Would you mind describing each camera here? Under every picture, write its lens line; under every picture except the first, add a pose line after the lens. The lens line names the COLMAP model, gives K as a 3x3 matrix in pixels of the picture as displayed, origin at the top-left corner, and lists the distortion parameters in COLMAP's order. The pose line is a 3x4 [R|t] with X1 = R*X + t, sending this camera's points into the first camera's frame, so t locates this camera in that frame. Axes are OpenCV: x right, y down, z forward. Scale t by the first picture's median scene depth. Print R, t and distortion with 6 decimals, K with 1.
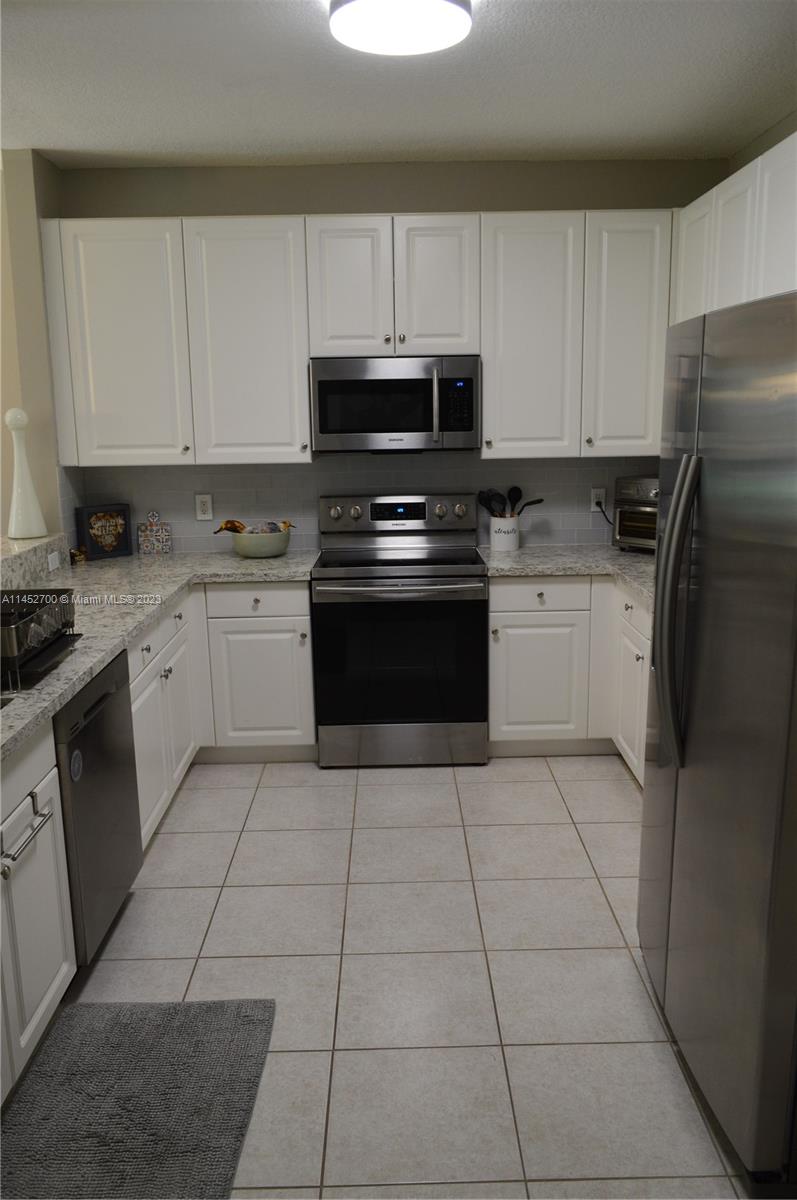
lens RADIAL K [[942.8, 0, 400.3], [0, 942.8, 604.4], [0, 0, 1]] dist [-0.013909, 0.005163]
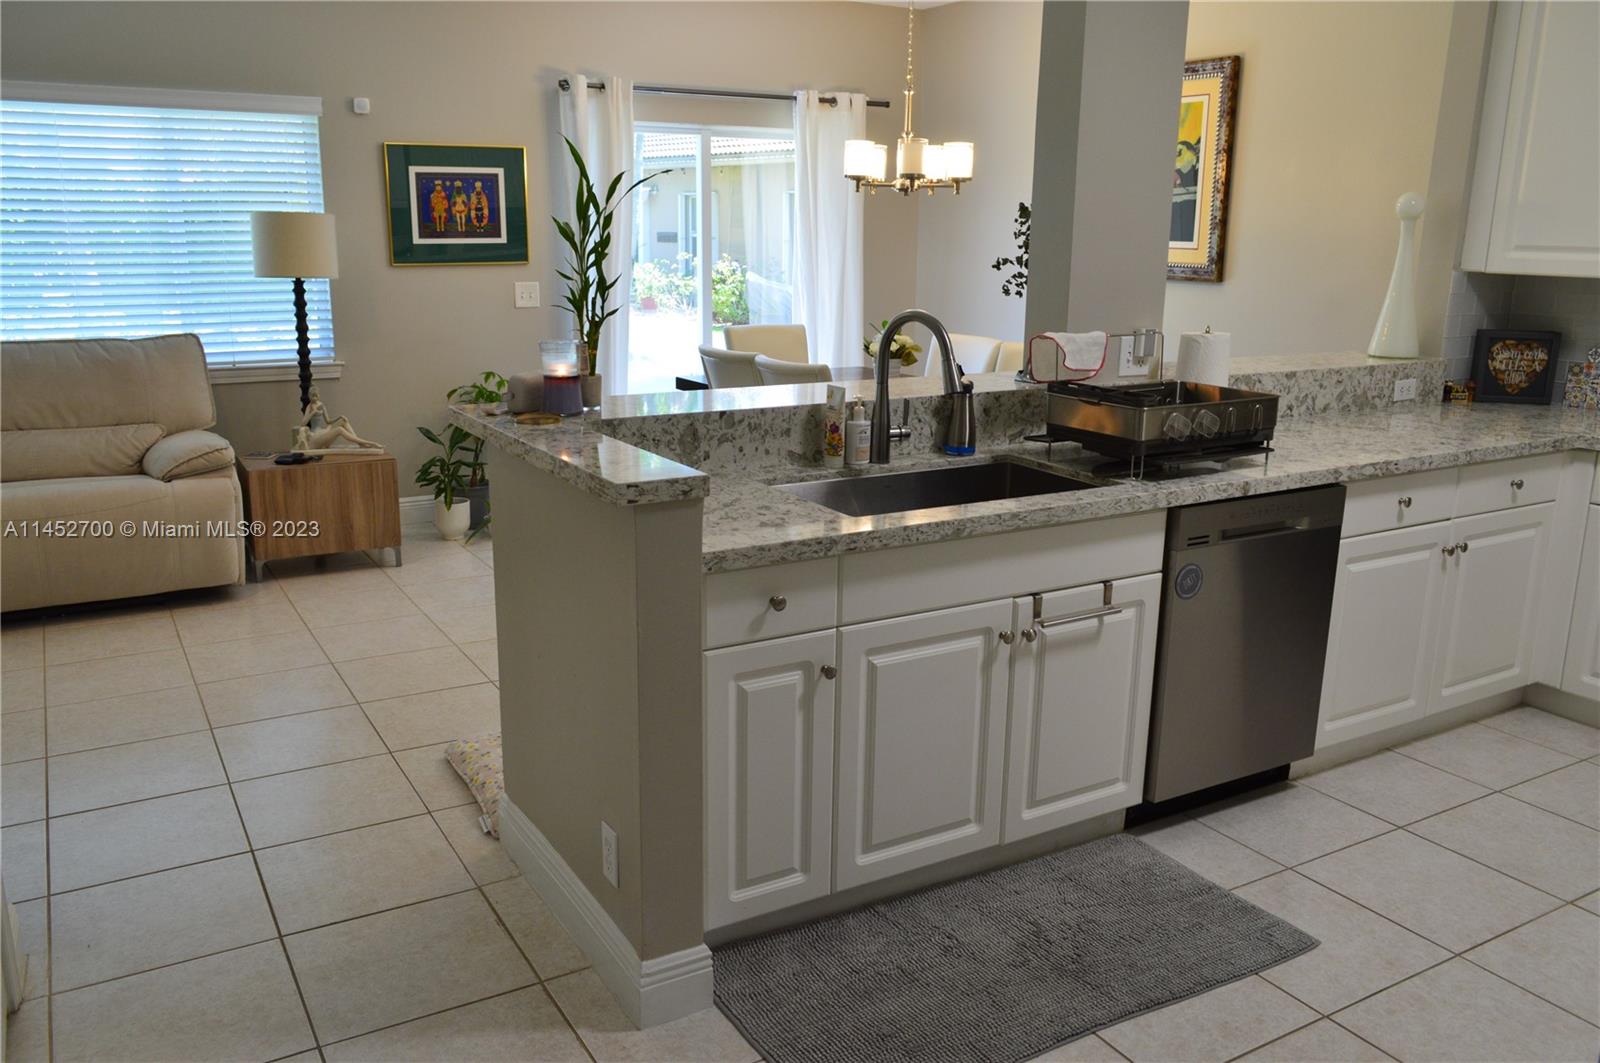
lens RADIAL K [[1259.4, 0, 795.7], [0, 1259.4, 531.9], [0, 0, 1]] dist [-0.015133, 0.002872]
pose [[0.497353, 0.229062, -0.836762, 0.271158], [-0.197725, 0.969058, 0.147754, 0.014298], [0.844716, 0.091963, 0.527256, 0.033461]]
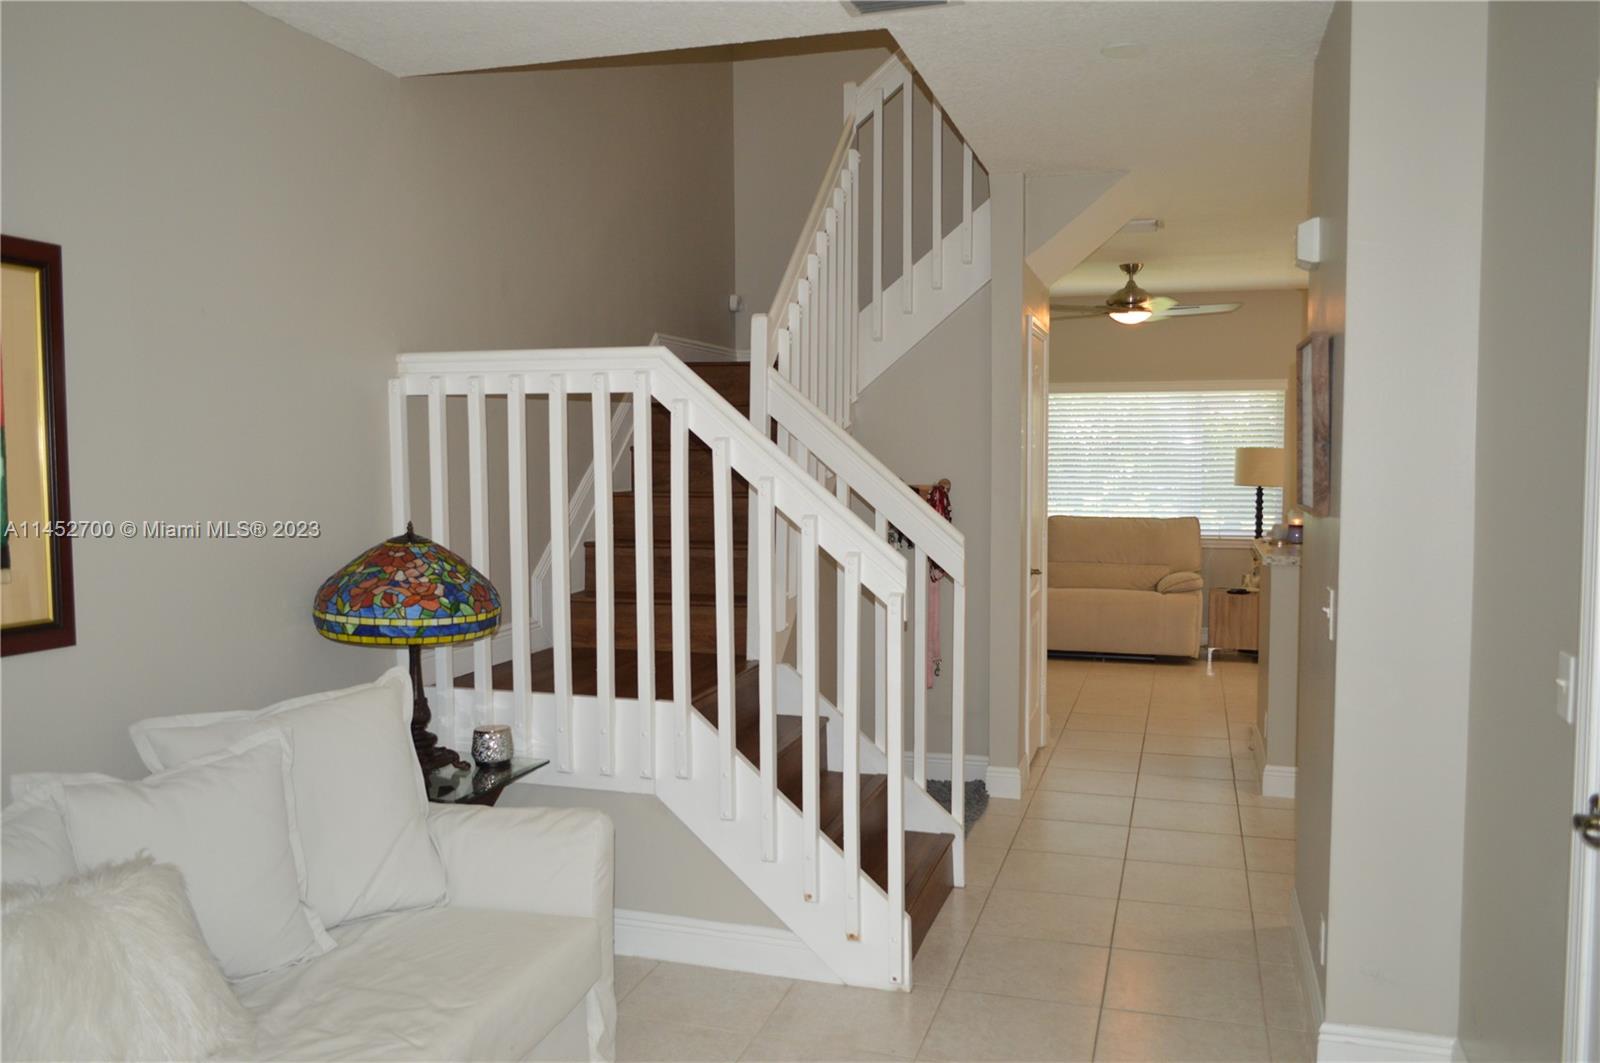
lens RADIAL K [[1259.4, 0, 795.7], [0, 1259.4, 531.9], [0, 0, 1]] dist [-0.015133, 0.002872]
pose [[-0.310936, 0.083349, -0.946769, 1.179179], [-0.182383, 0.972402, 0.145503, -0.040471], [0.932768, 0.217917, -0.287153, 0.156391]]
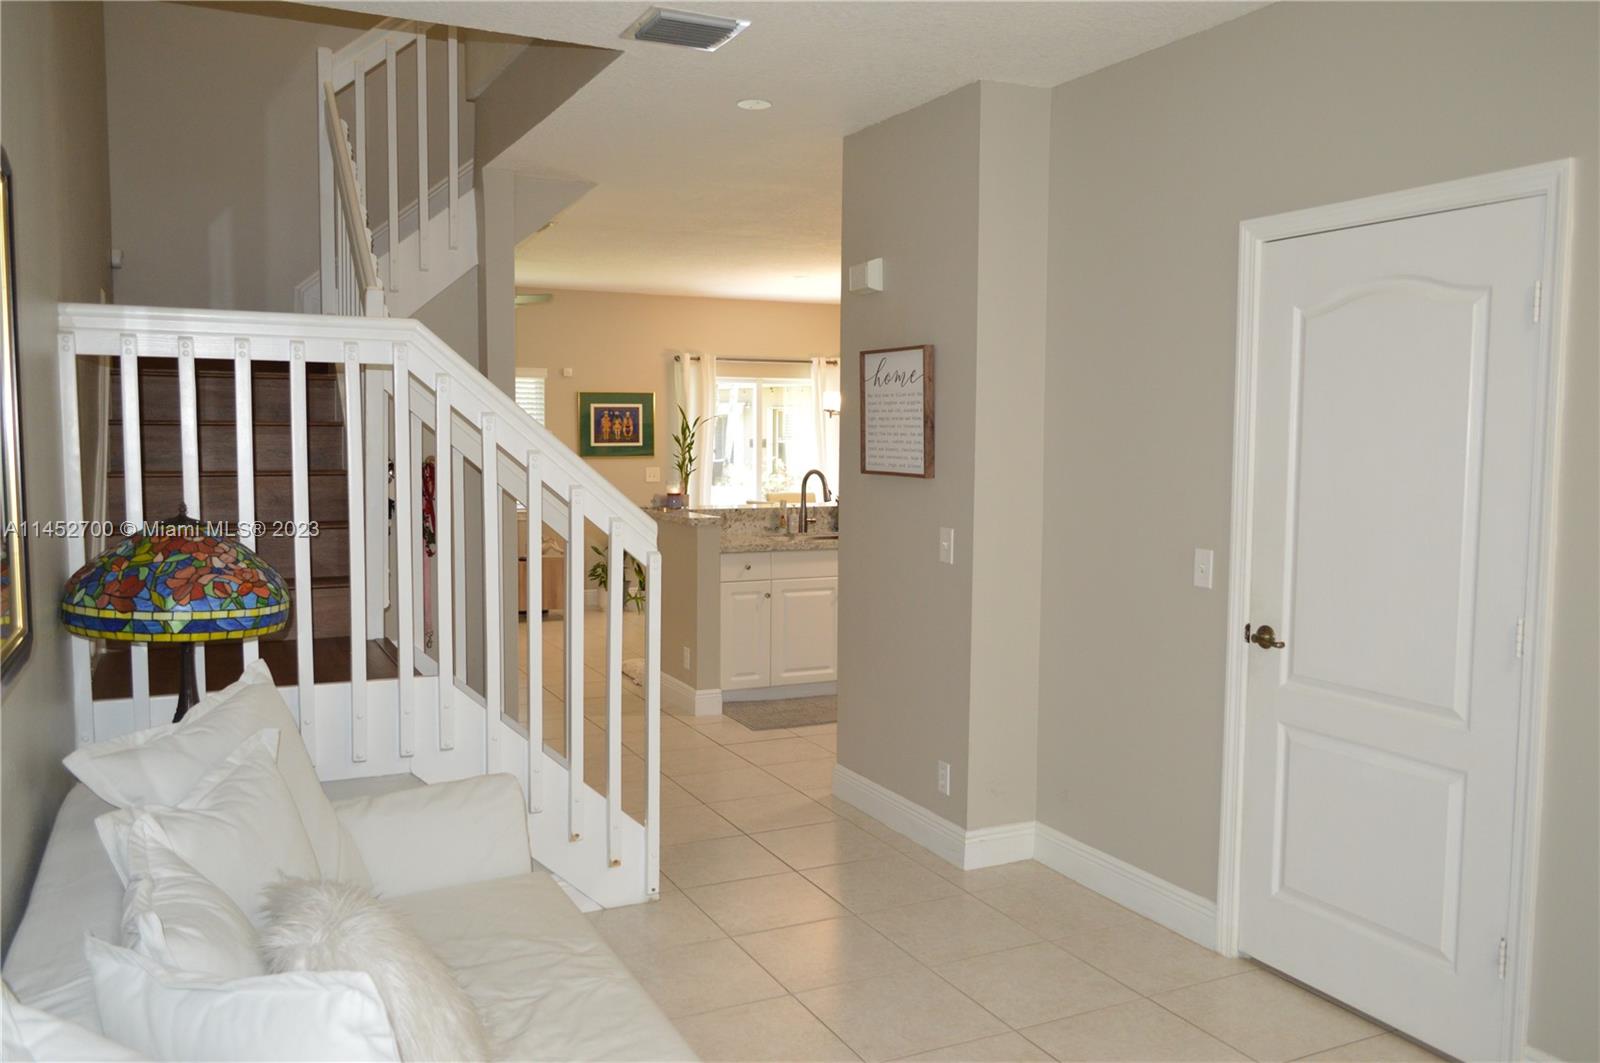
lens RADIAL K [[1259.4, 0, 795.7], [0, 1259.4, 531.9], [0, 0, 1]] dist [-0.015133, 0.002872]
pose [[0.427366, 0.093803, -0.899199, 1.274740], [-0.199556, 0.979859, 0.007374, 0.063047], [0.881780, 0.176289, 0.437477, -0.331185]]
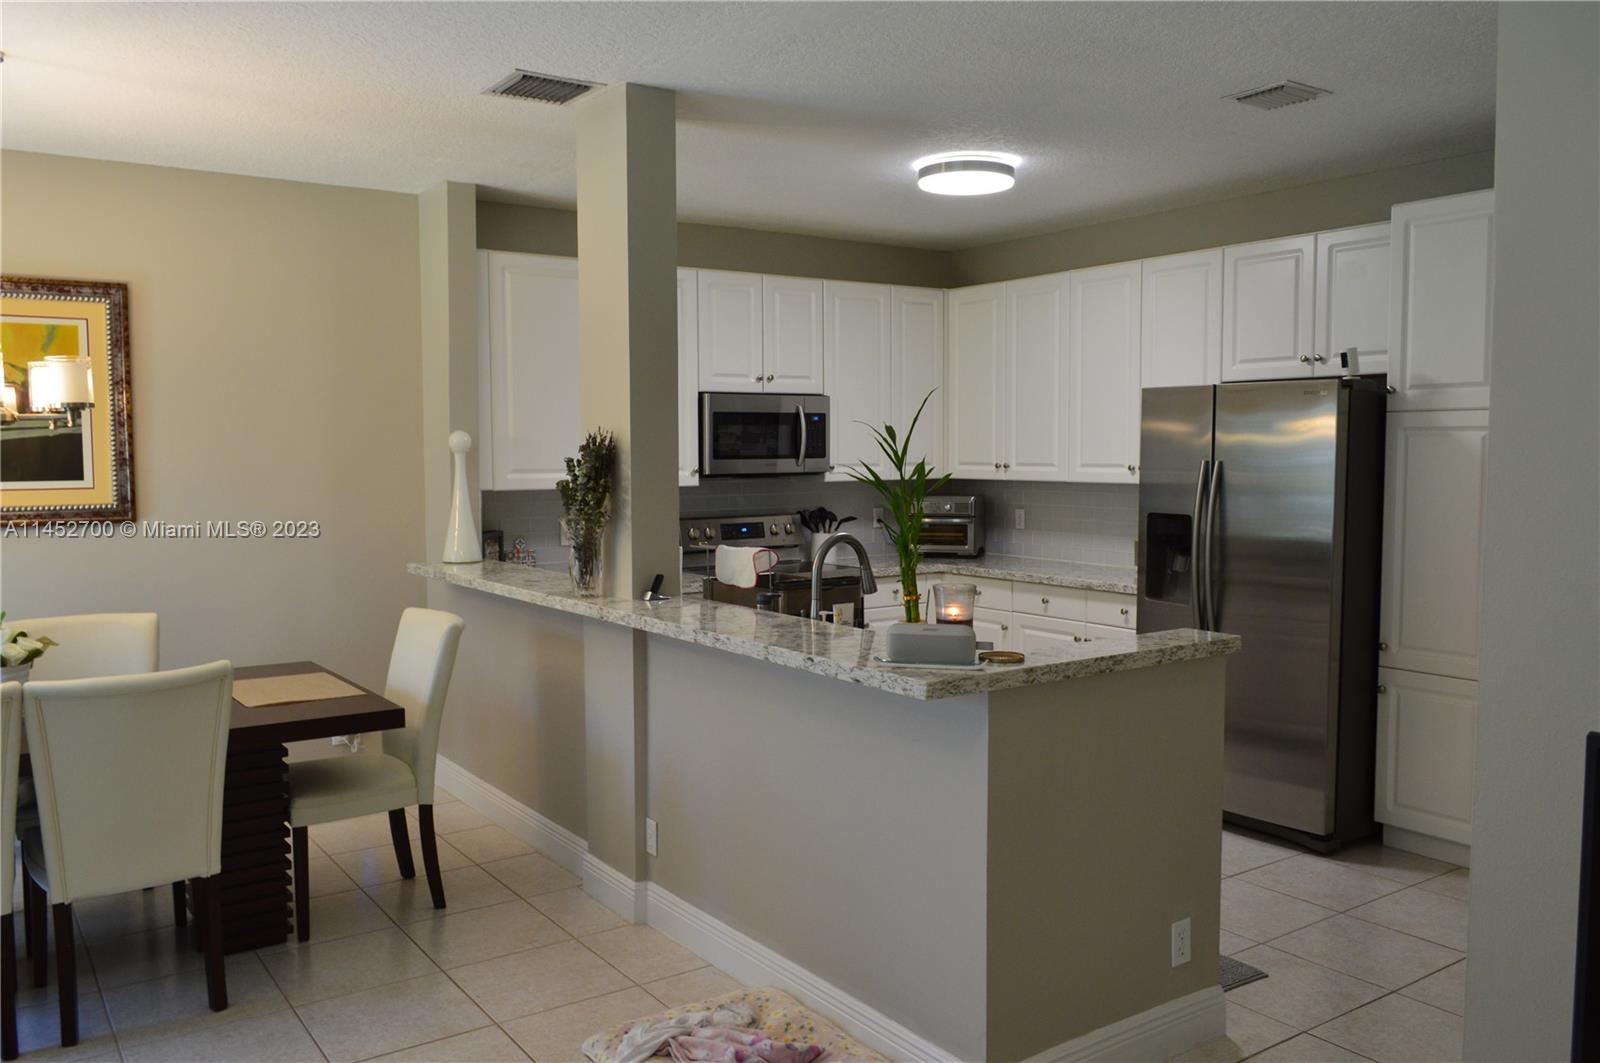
lens RADIAL K [[1257.1, 0, 794.4], [0, 1257.1, 534.3], [0, 0, 1]] dist [-0.013909, 0.005163]
pose [[0.828443, -0.027046, 0.559420, -0.835080], [0.106837, 0.988124, -0.110443, 0.078923], [-0.549789, 0.151262, 0.821494, -0.249344]]
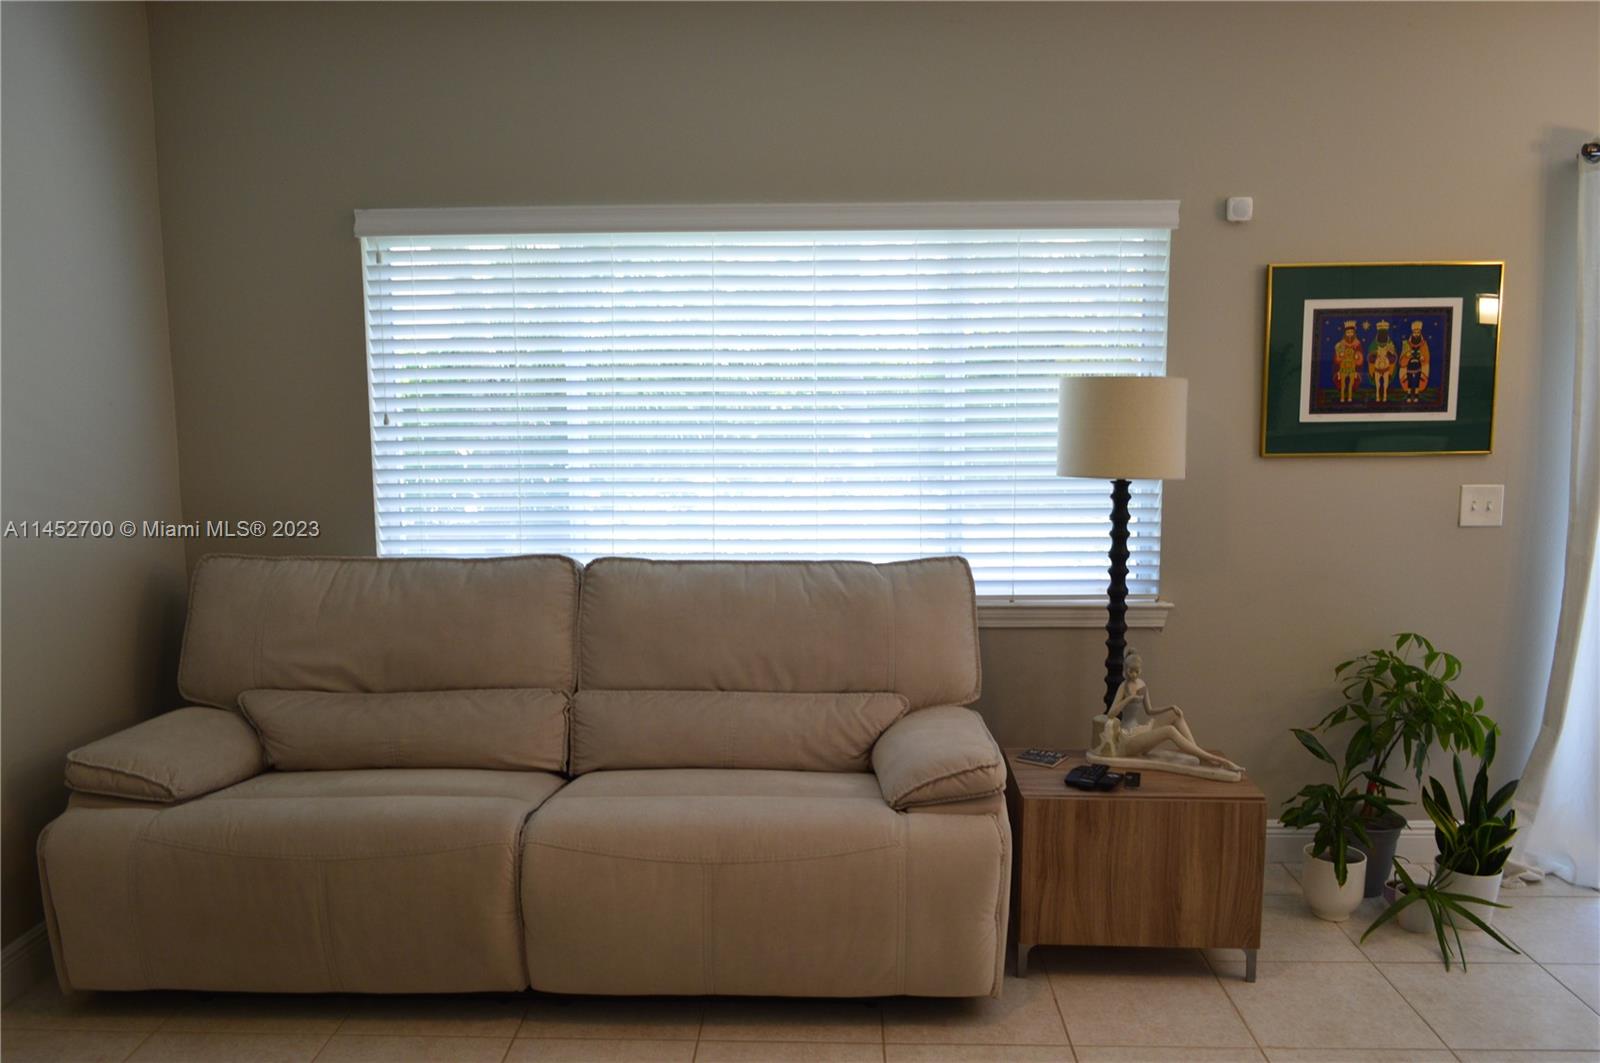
lens RADIAL K [[1259.4, 0, 795.7], [0, 1259.4, 531.9], [0, 0, 1]] dist [-0.015133, 0.002872]
pose [[-0.047283, 0.141693, -0.988781, -0.311947], [-0.198759, 0.968759, 0.148328, 0.008158], [0.978907, 0.203542, -0.017644, 0.072371]]
